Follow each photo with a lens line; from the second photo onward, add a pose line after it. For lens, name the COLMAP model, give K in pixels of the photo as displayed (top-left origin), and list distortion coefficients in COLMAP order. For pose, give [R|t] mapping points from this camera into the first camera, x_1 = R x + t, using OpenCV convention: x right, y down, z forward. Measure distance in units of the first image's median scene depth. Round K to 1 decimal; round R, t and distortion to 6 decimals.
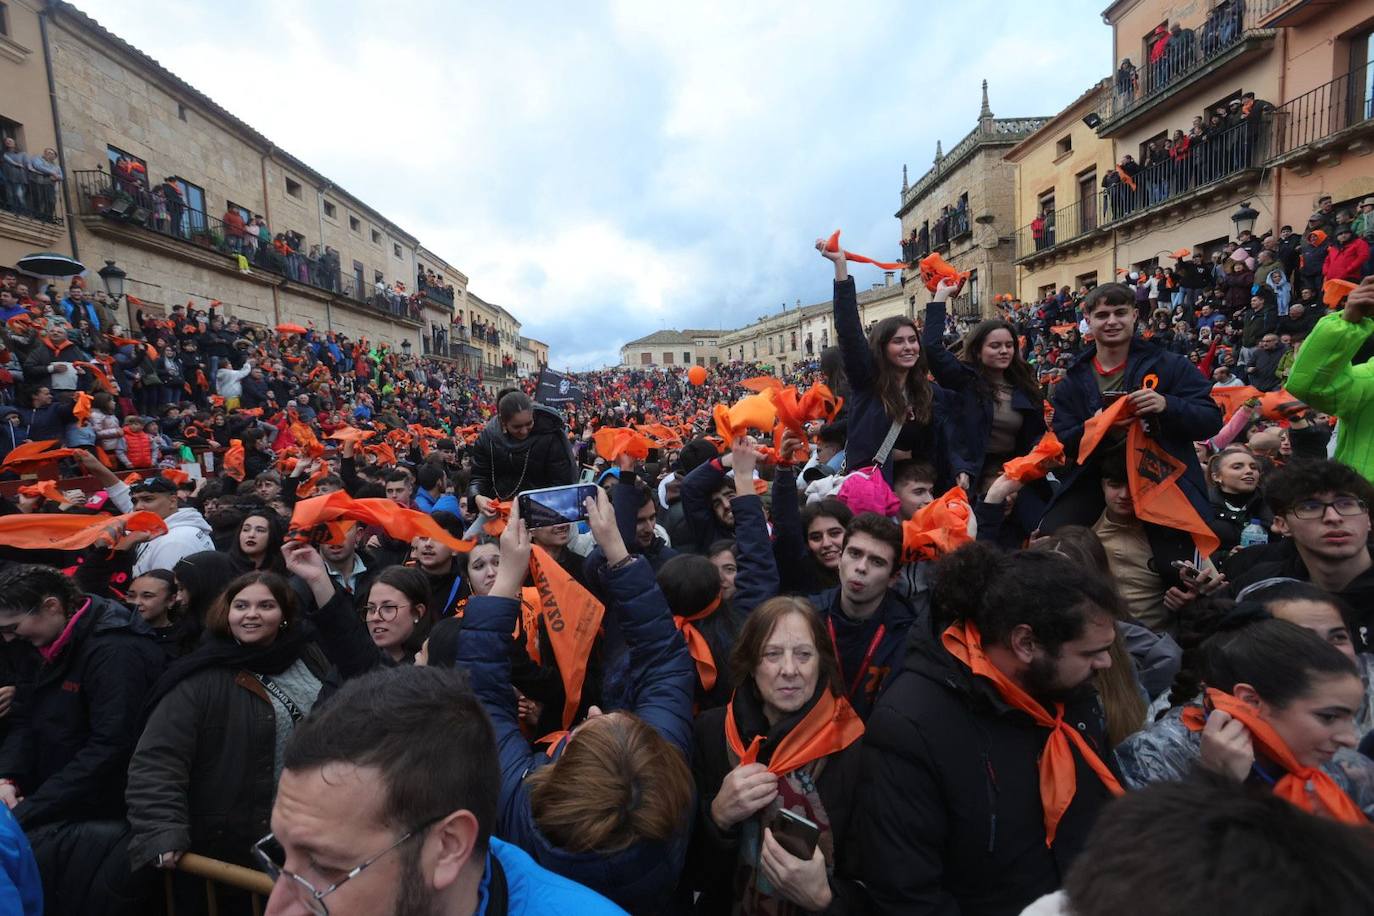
lens RADIAL K [[633.0, 0, 677.8], [0, 633.0, 451.6], [0, 0, 1]] dist [-0.069304, 0.029399]
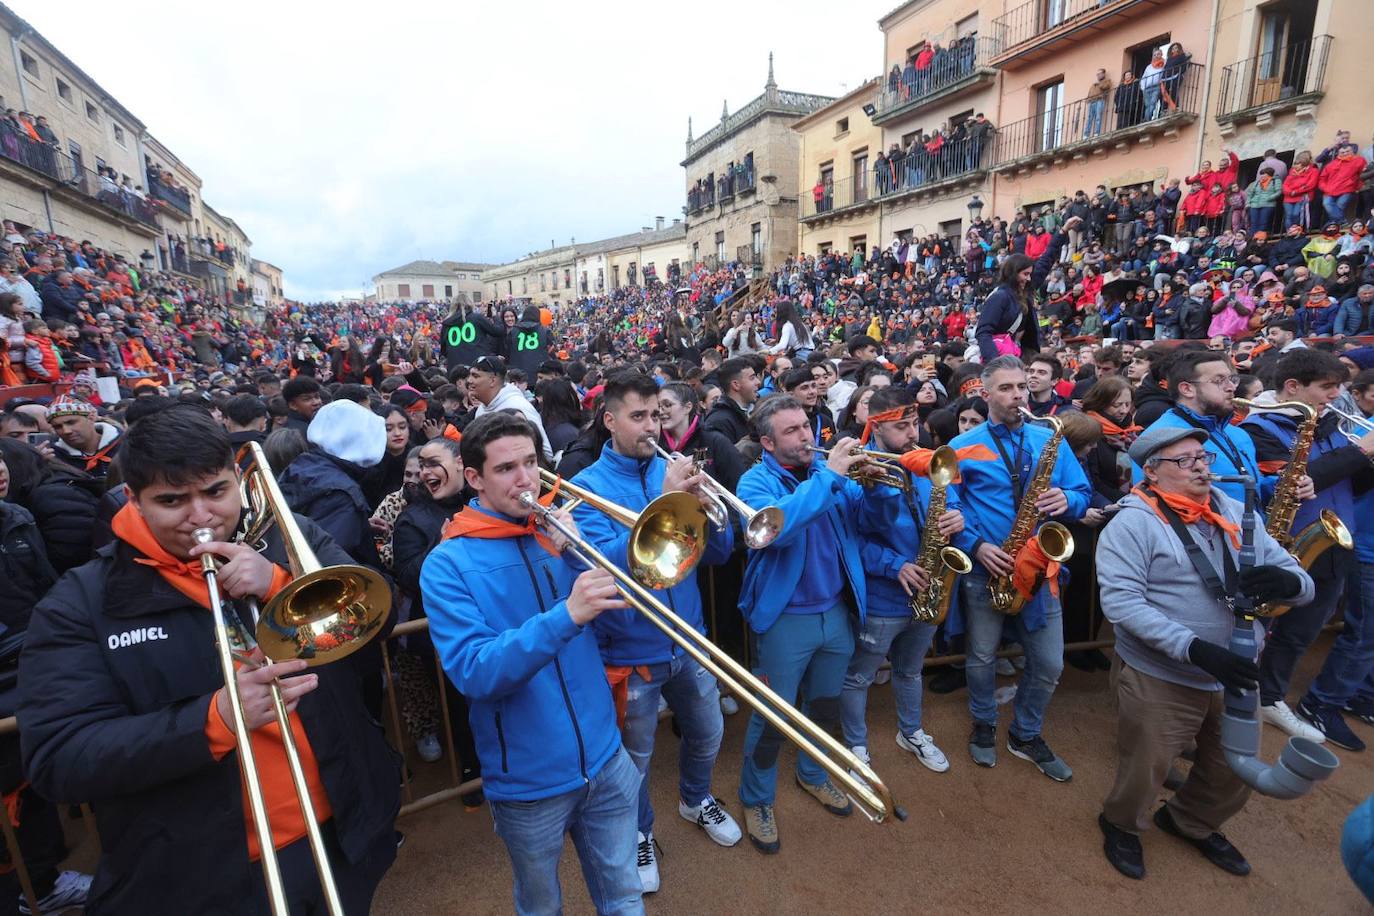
lens RADIAL K [[633.0, 0, 677.8], [0, 633.0, 451.6], [0, 0, 1]] dist [-0.069304, 0.029399]
pose [[0.921363, -0.042402, 0.386384, -0.128469], [0.006289, 0.995528, 0.094255, 0.014703], [-0.388652, -0.084413, 0.917510, -0.032062]]
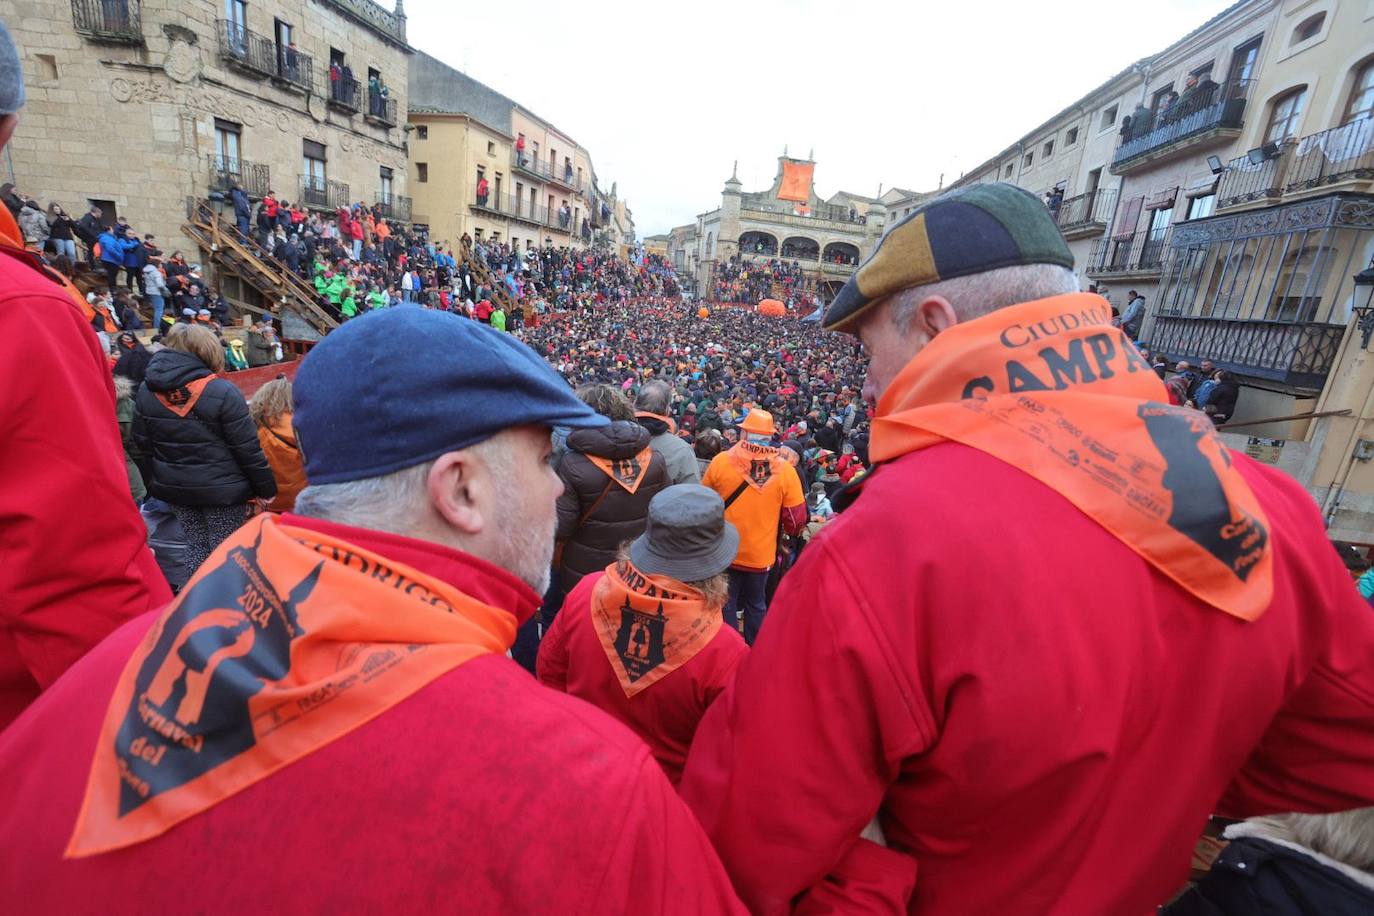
lens RADIAL K [[633.0, 0, 677.8], [0, 633.0, 451.6], [0, 0, 1]] dist [-0.069304, 0.029399]
pose [[-0.977485, -0.104468, 0.183328, -0.199143], [-0.040388, 0.945404, 0.323388, -0.227279], [-0.207103, 0.308703, -0.928338, 2.128387]]
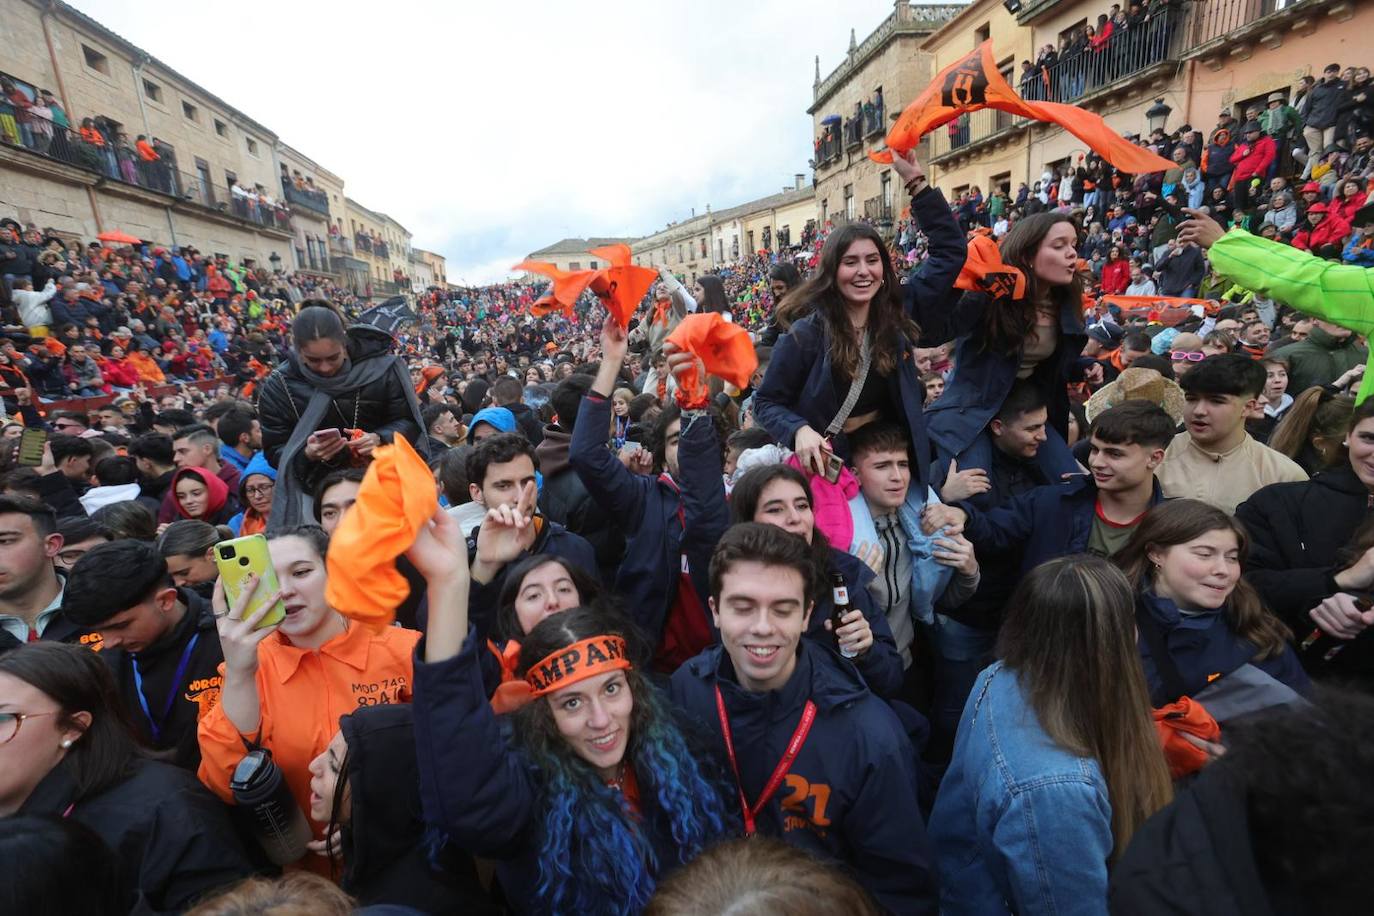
lens RADIAL K [[633.0, 0, 677.8], [0, 633.0, 451.6], [0, 0, 1]] dist [-0.069304, 0.029399]
pose [[0.989999, -0.051428, 0.131364, 0.001714], [0.032969, 0.989741, 0.139014, -0.003042], [-0.137165, -0.133293, 0.981539, 0.034457]]
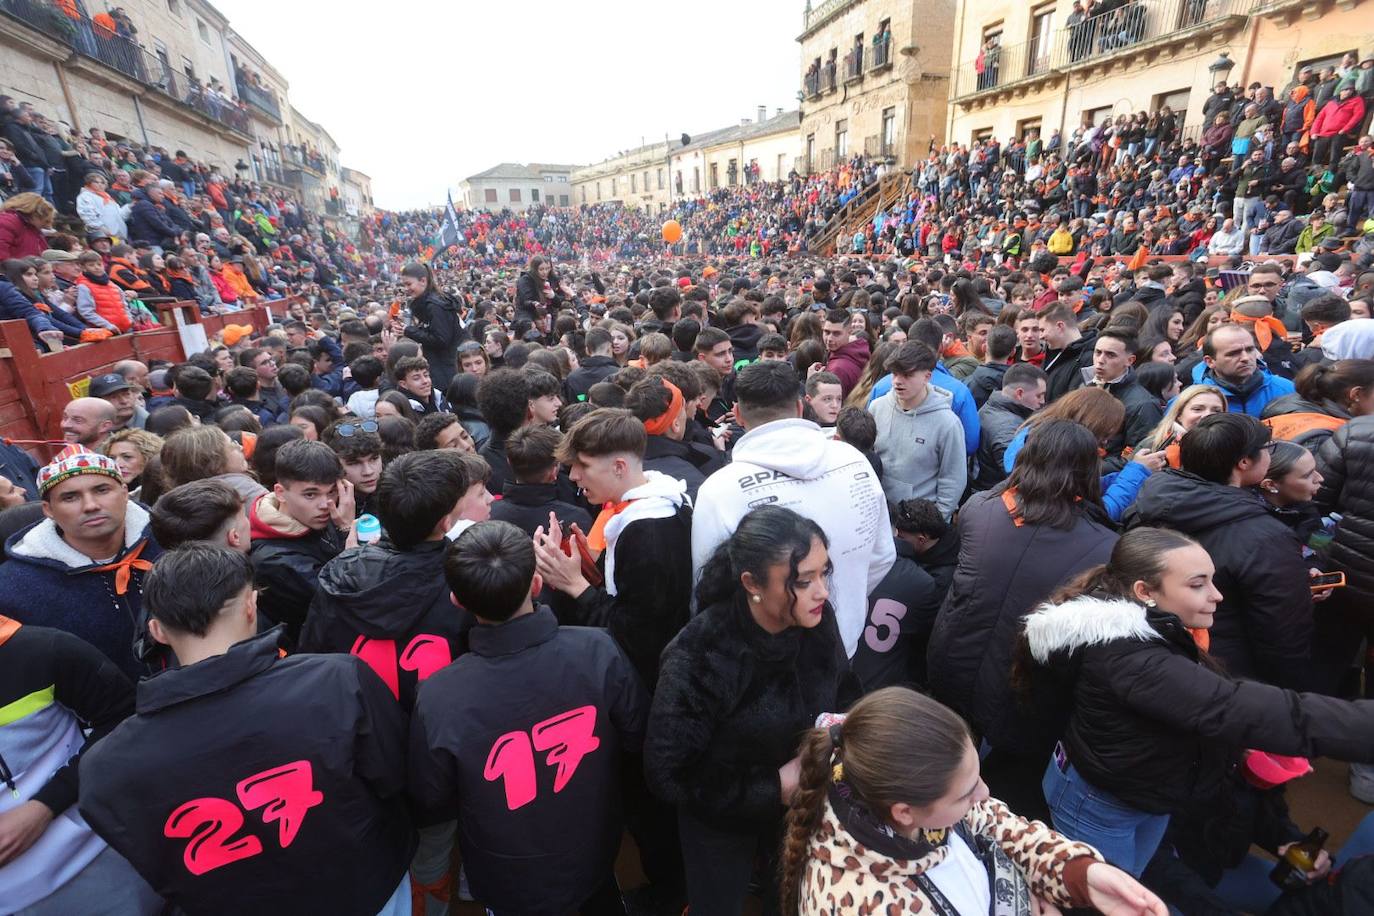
lens RADIAL K [[629.4, 0, 676.4], [0, 629.4, 450.8], [0, 0, 1]] dist [-0.059017, 0.021441]
pose [[0.963184, -0.073653, 0.258557, -0.153413], [0.010812, 0.971574, 0.236490, -0.000357], [-0.268625, -0.224988, 0.936601, 0.068501]]
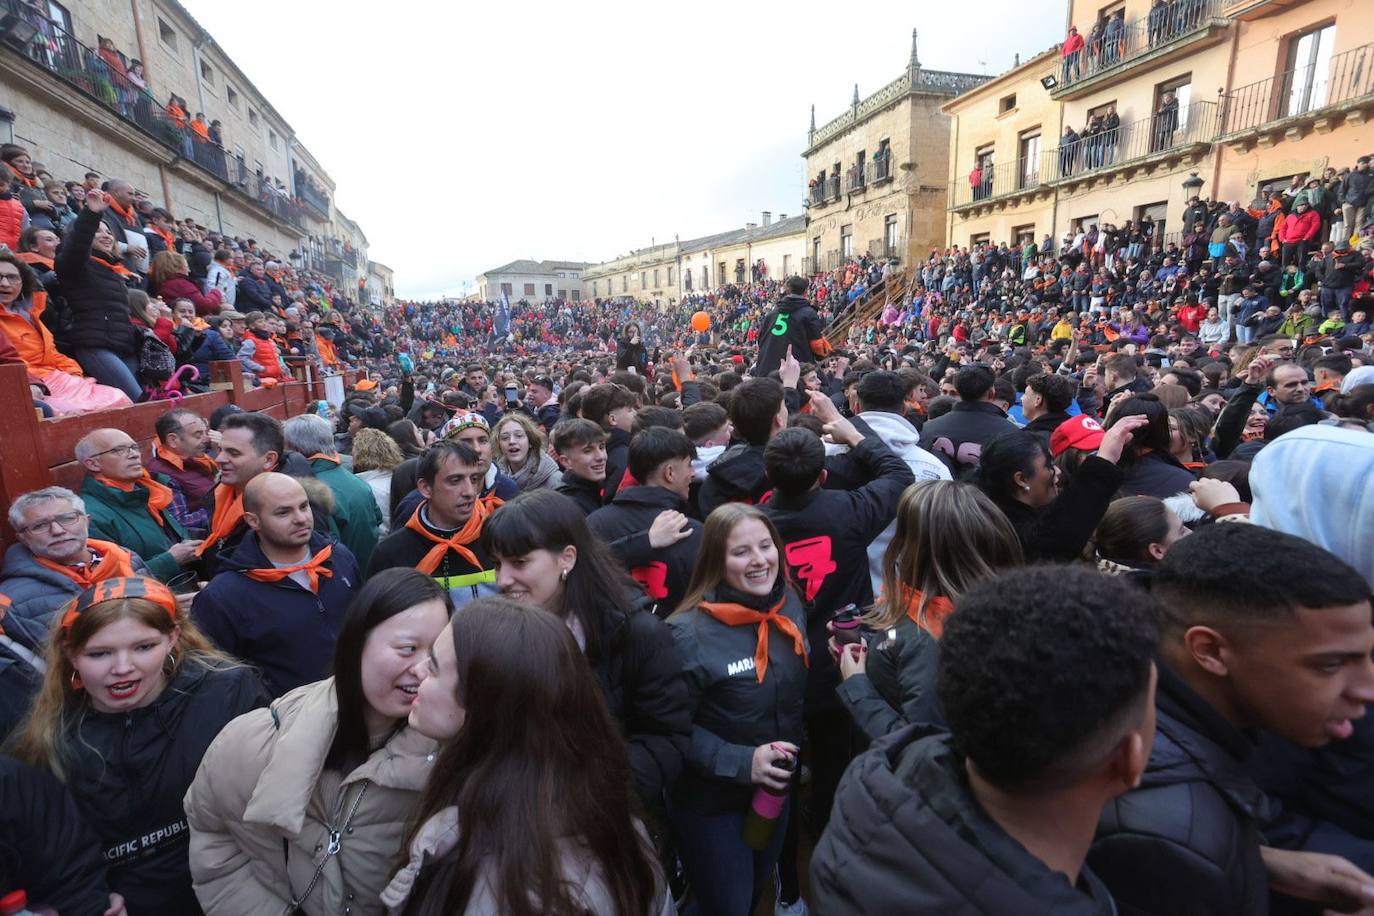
lens RADIAL K [[633.0, 0, 677.8], [0, 633.0, 451.6], [0, 0, 1]] dist [-0.069304, 0.029399]
pose [[0.961993, -0.023839, 0.272031, -0.195071], [-0.002317, 0.995434, 0.095427, 0.011332], [-0.273064, -0.092430, 0.957545, 0.048308]]
